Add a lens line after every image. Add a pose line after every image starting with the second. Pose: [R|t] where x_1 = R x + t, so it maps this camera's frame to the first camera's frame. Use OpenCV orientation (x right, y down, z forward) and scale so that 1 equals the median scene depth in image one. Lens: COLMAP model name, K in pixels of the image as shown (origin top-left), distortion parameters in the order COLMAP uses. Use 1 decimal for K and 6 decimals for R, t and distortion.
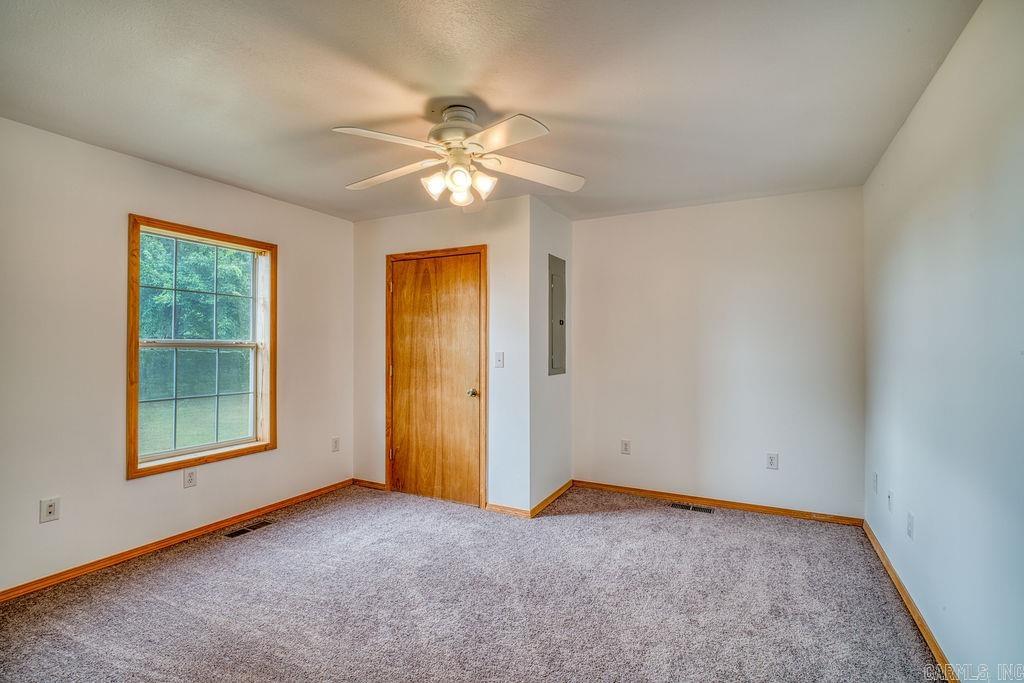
lens RADIAL K [[475.2, 0, 515.0], [0, 475.2, 340.6], [0, 0, 1]] dist [-0.006771, -0.002466]
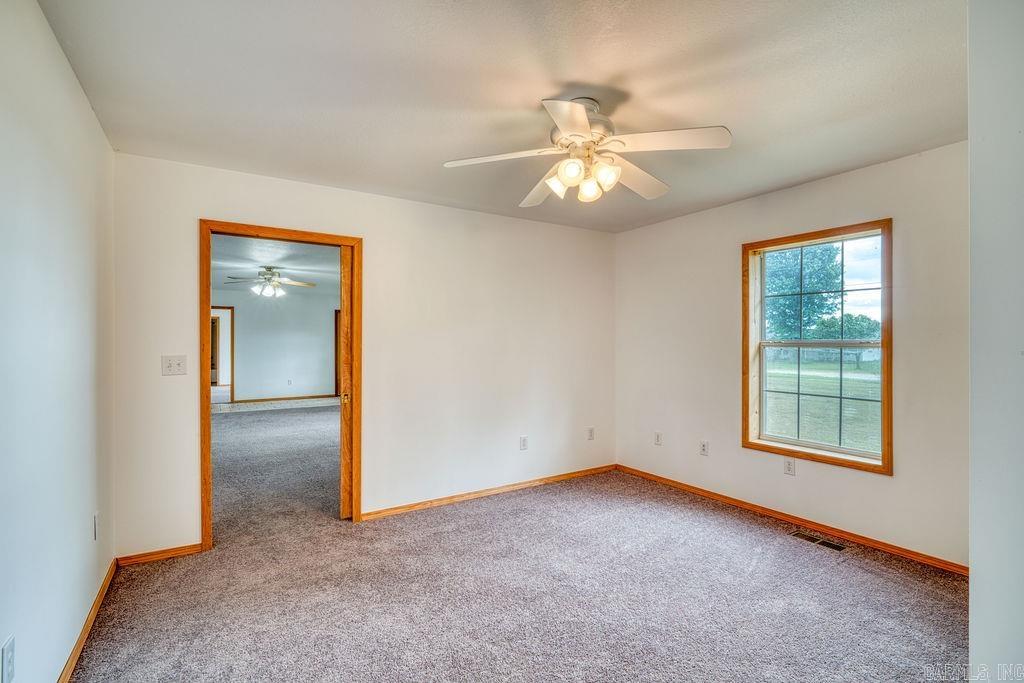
lens RADIAL K [[475.2, 0, 515.0], [0, 475.2, 340.6], [0, 0, 1]] dist [-0.006771, -0.002466]
pose [[-0.491430, 0.006470, -0.870893, 0.595352], [0.018889, 0.999816, -0.003230, -0.009440], [0.870712, -0.018037, -0.491462, 1.021029]]
